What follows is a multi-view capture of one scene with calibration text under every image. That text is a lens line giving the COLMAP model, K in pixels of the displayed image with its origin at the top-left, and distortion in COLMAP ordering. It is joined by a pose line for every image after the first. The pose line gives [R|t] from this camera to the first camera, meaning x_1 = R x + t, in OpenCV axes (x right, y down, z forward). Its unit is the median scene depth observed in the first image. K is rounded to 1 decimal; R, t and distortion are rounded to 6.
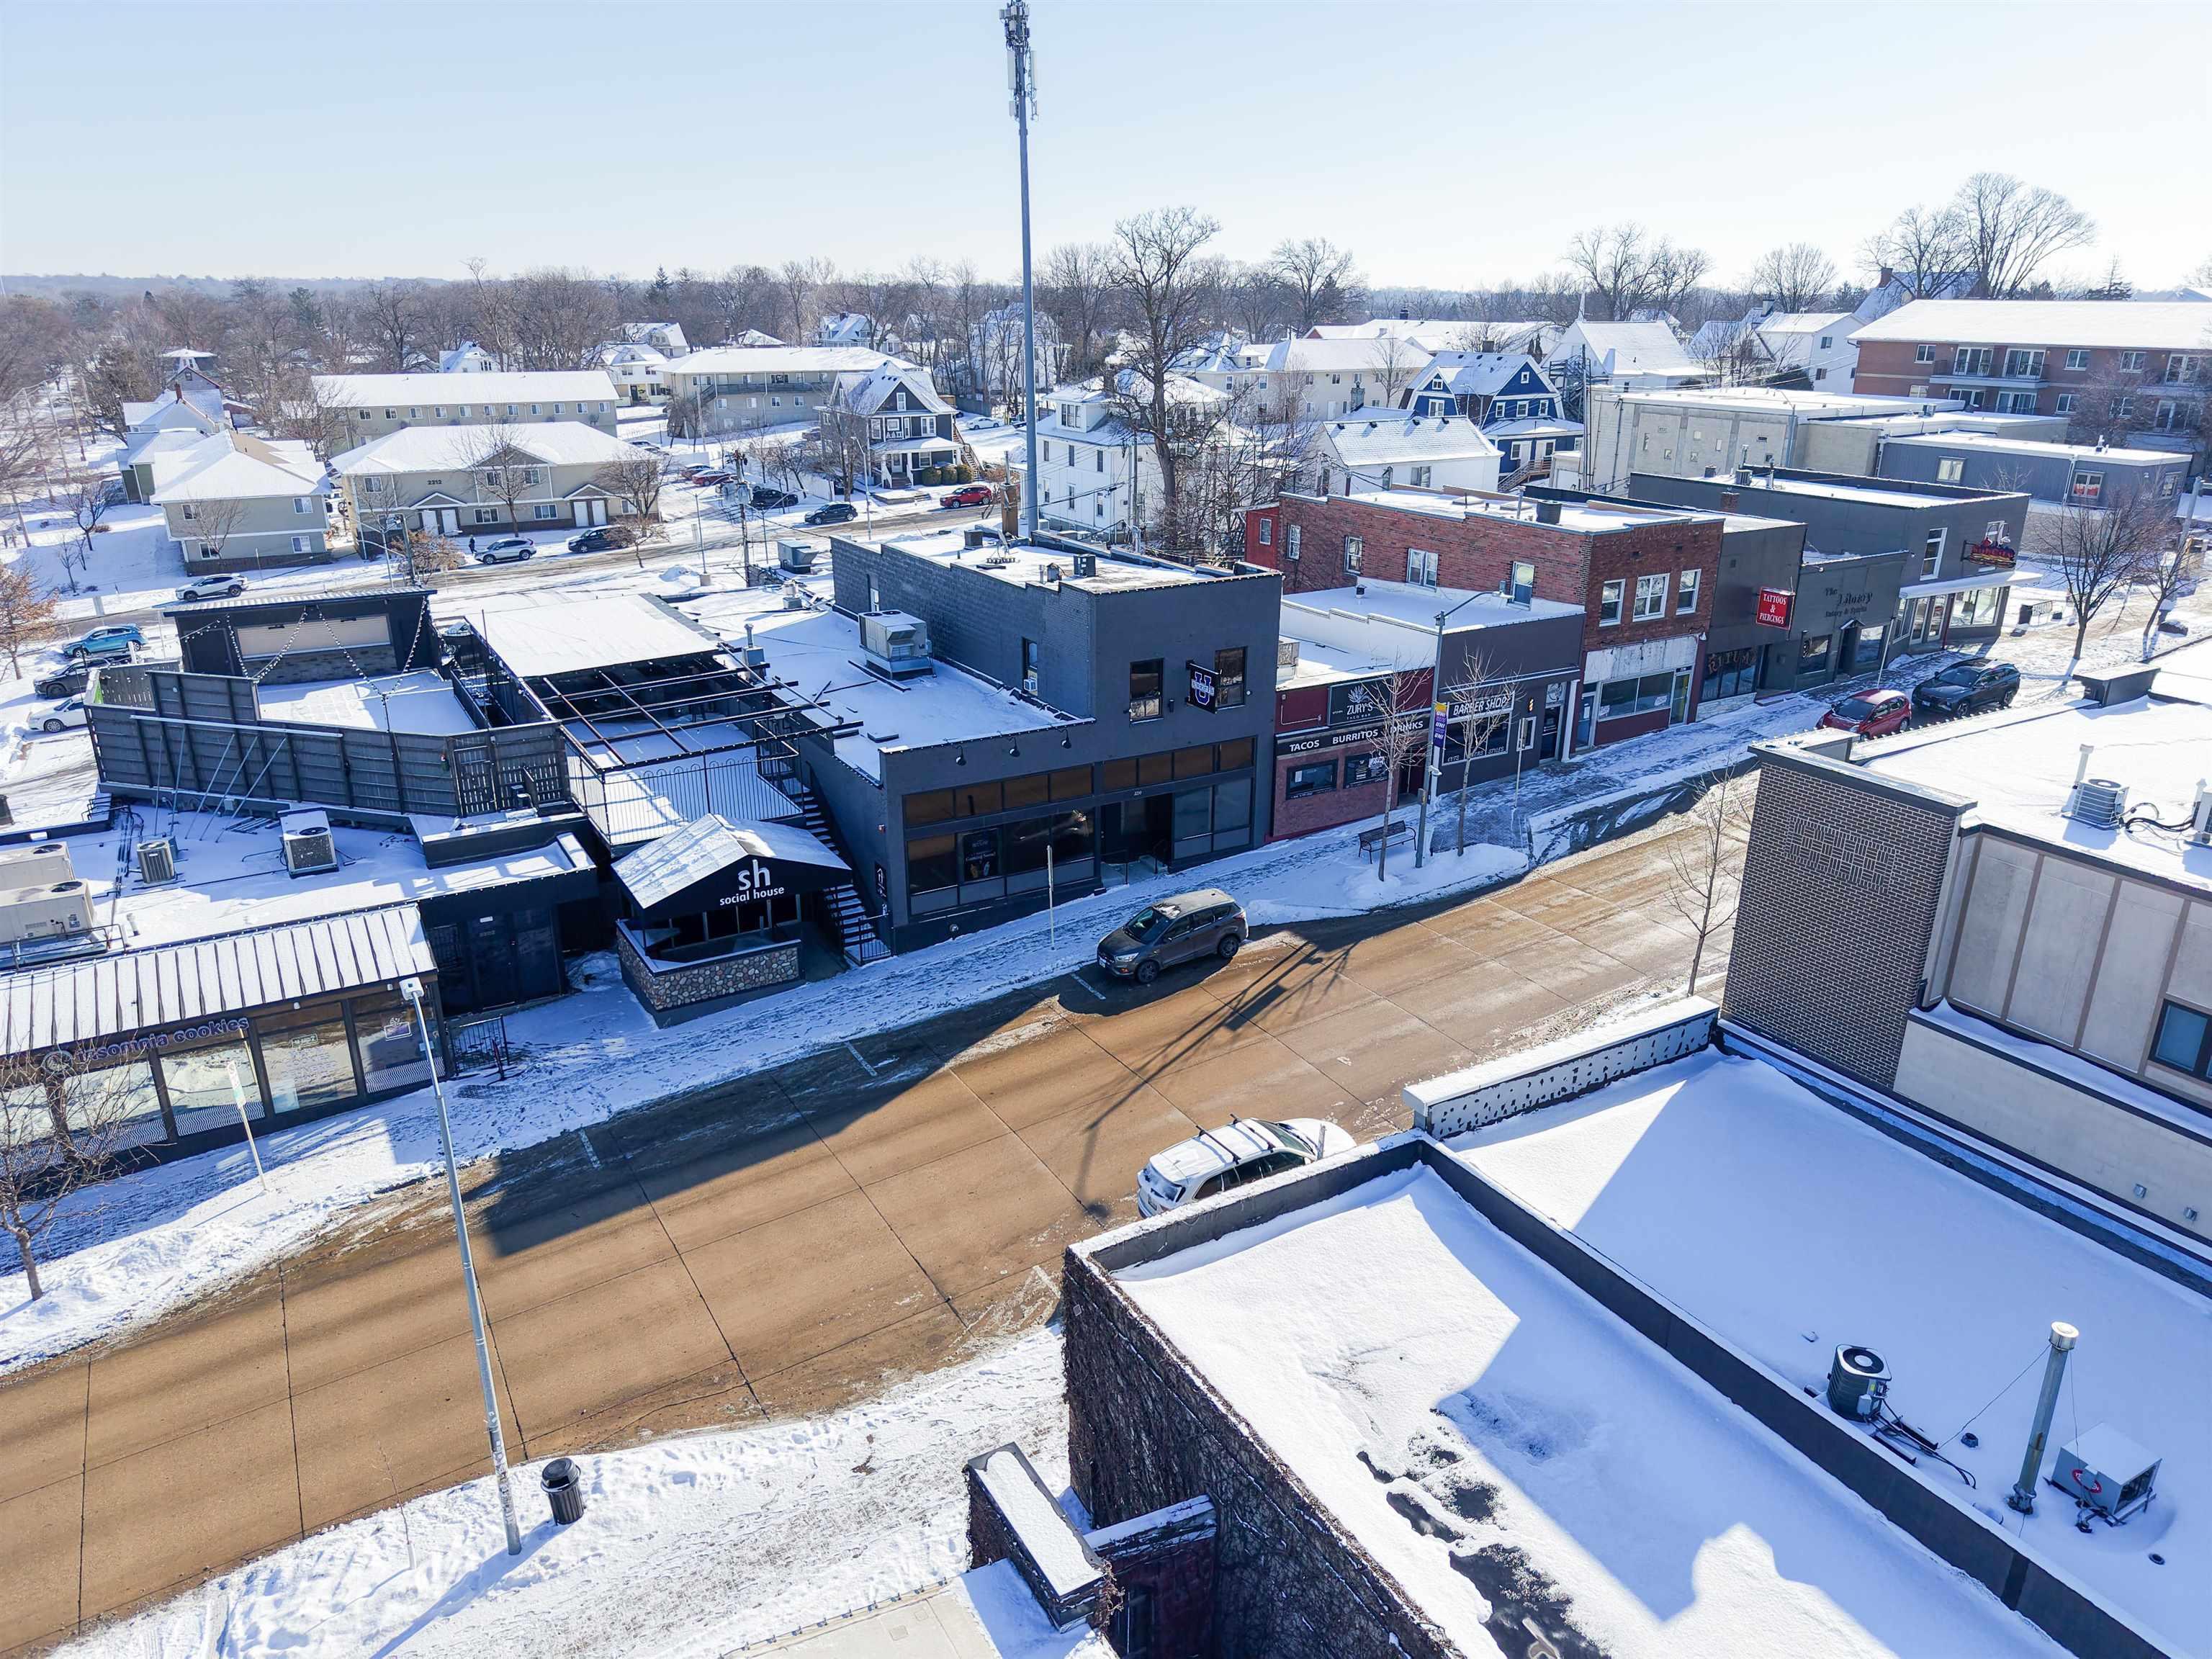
lens RADIAL K [[1501.7, 0, 1110.3], [0, 1501.7, 816.9], [0, 0, 1]] dist [0.024901, -0.030019]
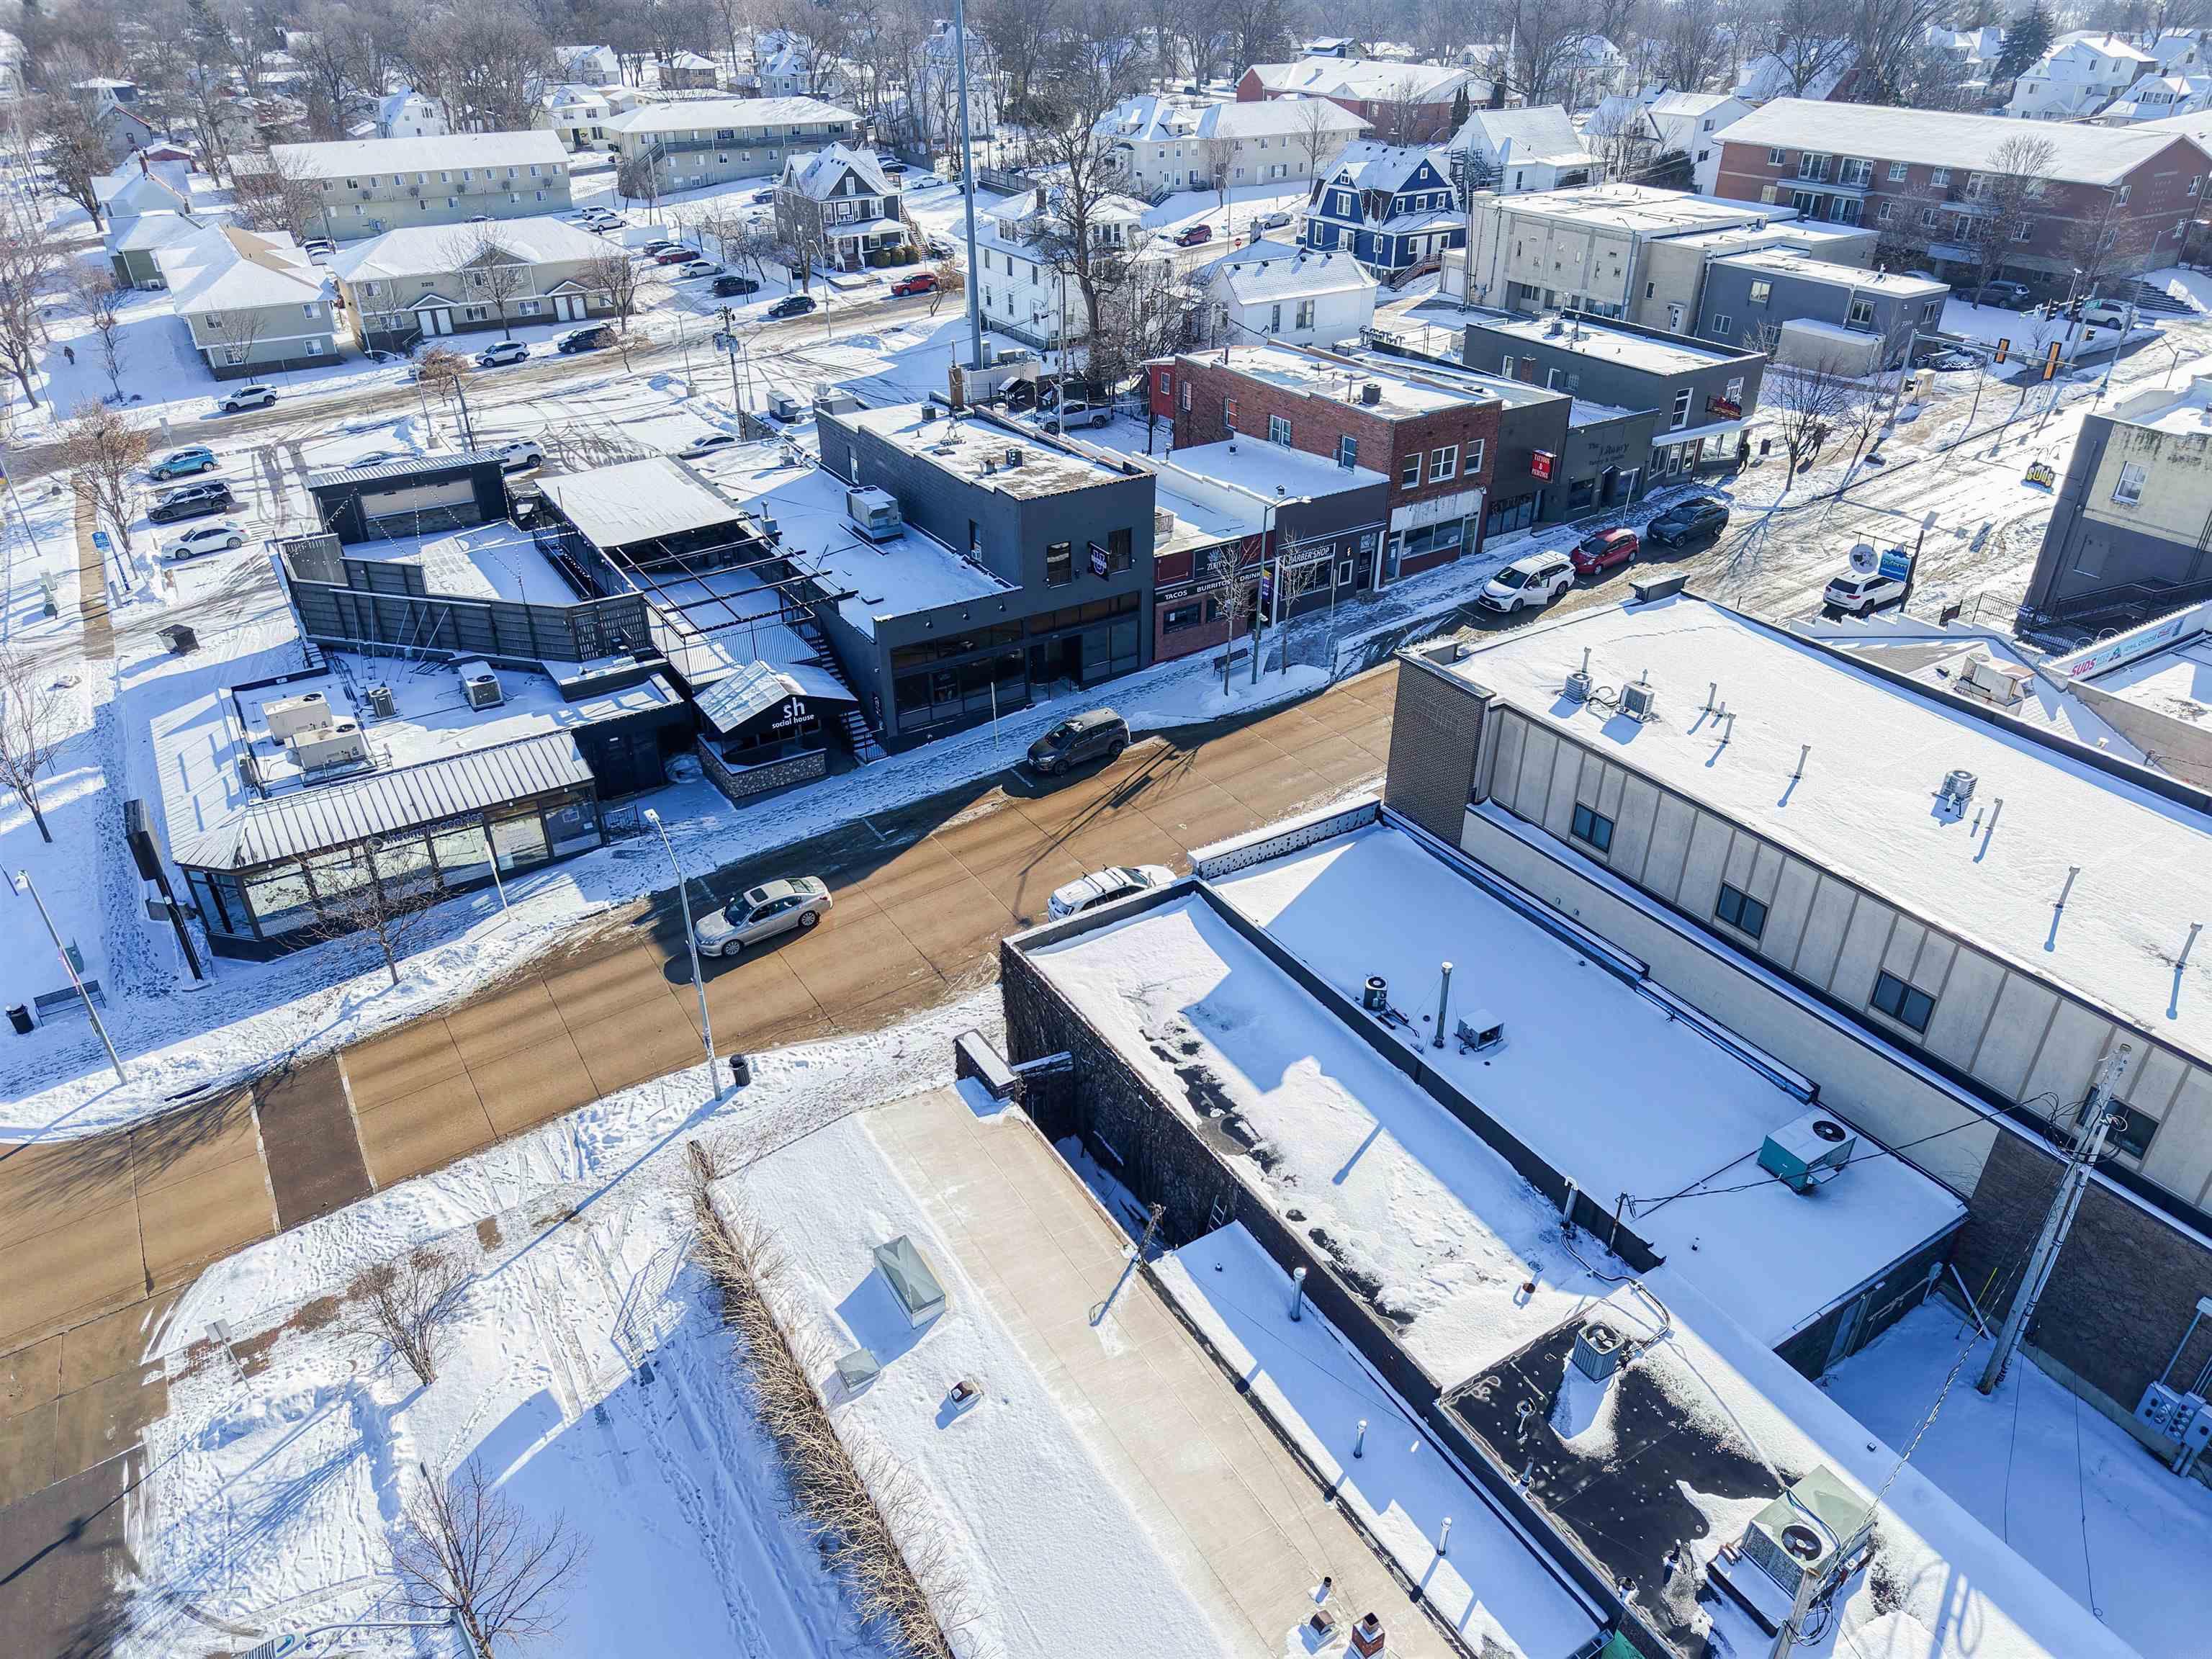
lens RADIAL K [[1501.7, 0, 1112.1], [0, 1501.7, 844.3], [0, 0, 1]] dist [0.024901, -0.030019]
pose [[0.999528, -0.018932, 0.024209, 0.034801], [0.013536, 0.978402, 0.206269, -0.116842], [-0.027592, -0.205844, 0.978196, -0.438024]]
